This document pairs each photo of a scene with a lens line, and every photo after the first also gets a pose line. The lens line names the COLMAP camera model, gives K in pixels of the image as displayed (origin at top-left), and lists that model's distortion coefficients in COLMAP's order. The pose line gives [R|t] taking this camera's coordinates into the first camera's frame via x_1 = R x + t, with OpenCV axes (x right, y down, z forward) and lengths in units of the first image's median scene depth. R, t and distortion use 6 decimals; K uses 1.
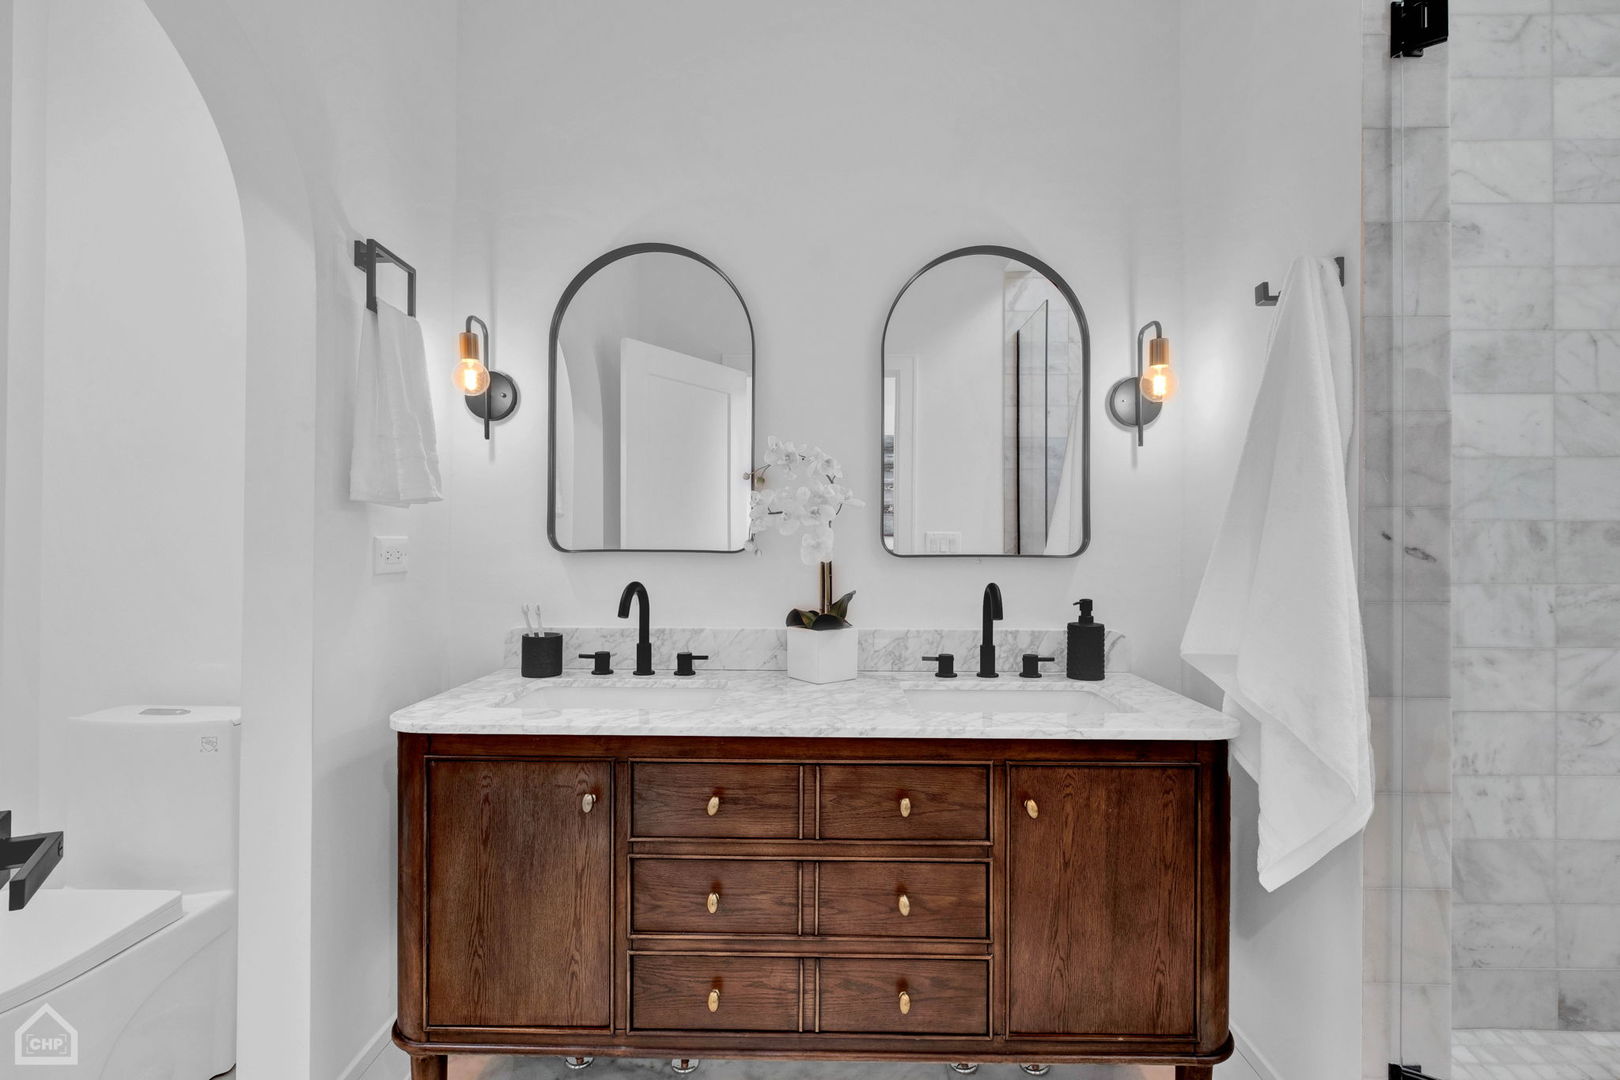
lens RADIAL K [[747.3, 0, 806.4], [0, 747.3, 544.2], [0, 0, 1]] dist [0.000403, -0.000652]
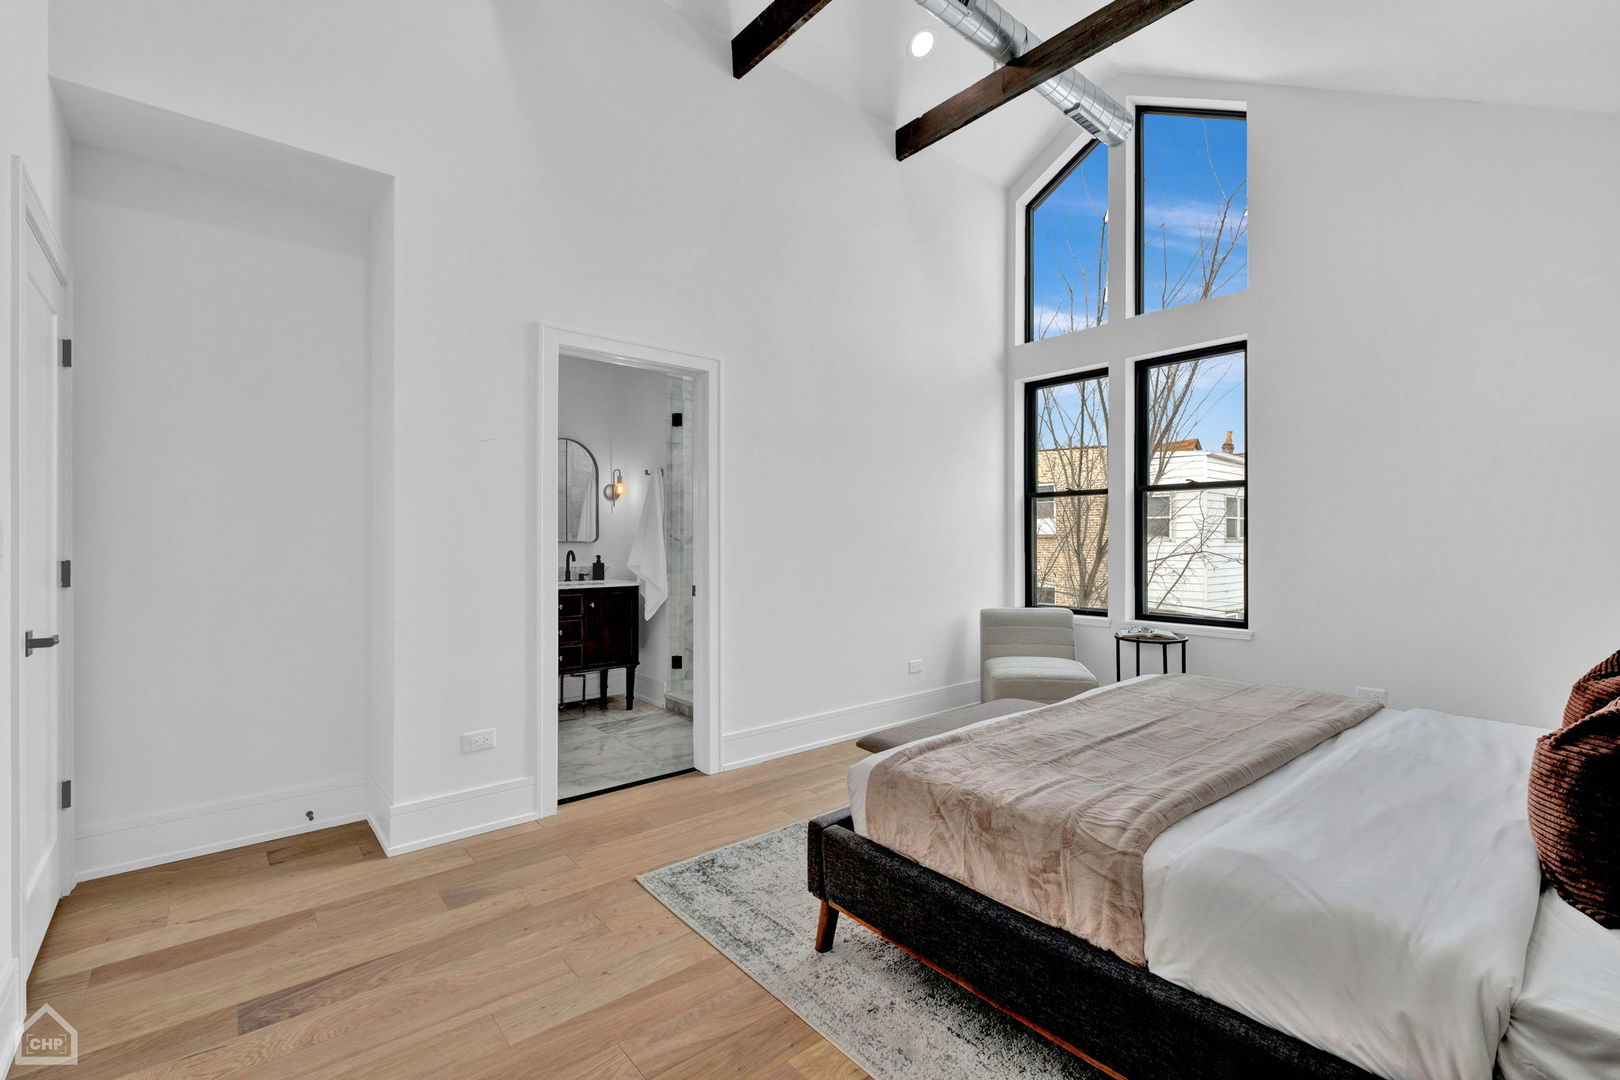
lens RADIAL K [[710.3, 0, 809.1], [0, 710.3, 549.1], [0, 0, 1]] dist [0.002729, -0.000186]
pose [[0.741102, -0.005859, 0.671367, -1.122218], [-0.002500, 0.999931, 0.011485, 0.012523], [-0.671388, -0.010190, 0.741036, -2.082121]]
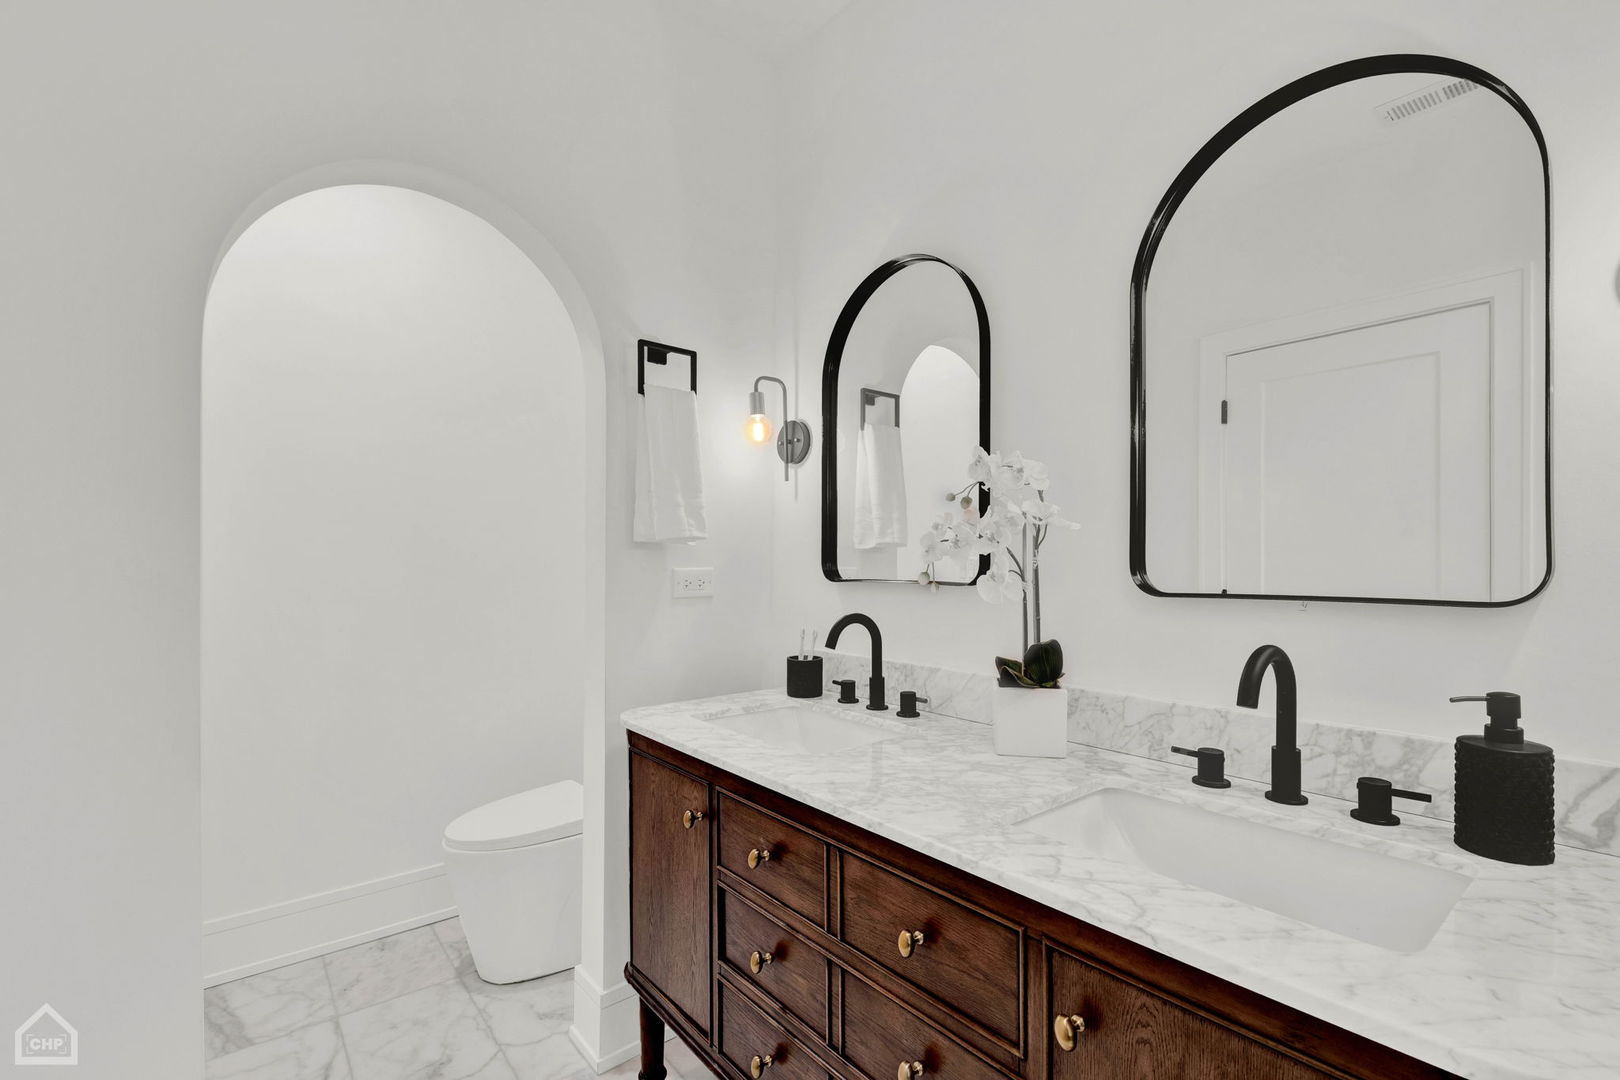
lens RADIAL K [[702.5, 0, 807.3], [0, 702.5, 565.6], [0, 0, 1]] dist [-0.001972, -0.000900]
pose [[0.649170, -0.002055, -0.760641, 0.488518], [0.004641, 0.999988, 0.001259, -0.015649], [0.760629, -0.004348, 0.649172, 0.397120]]
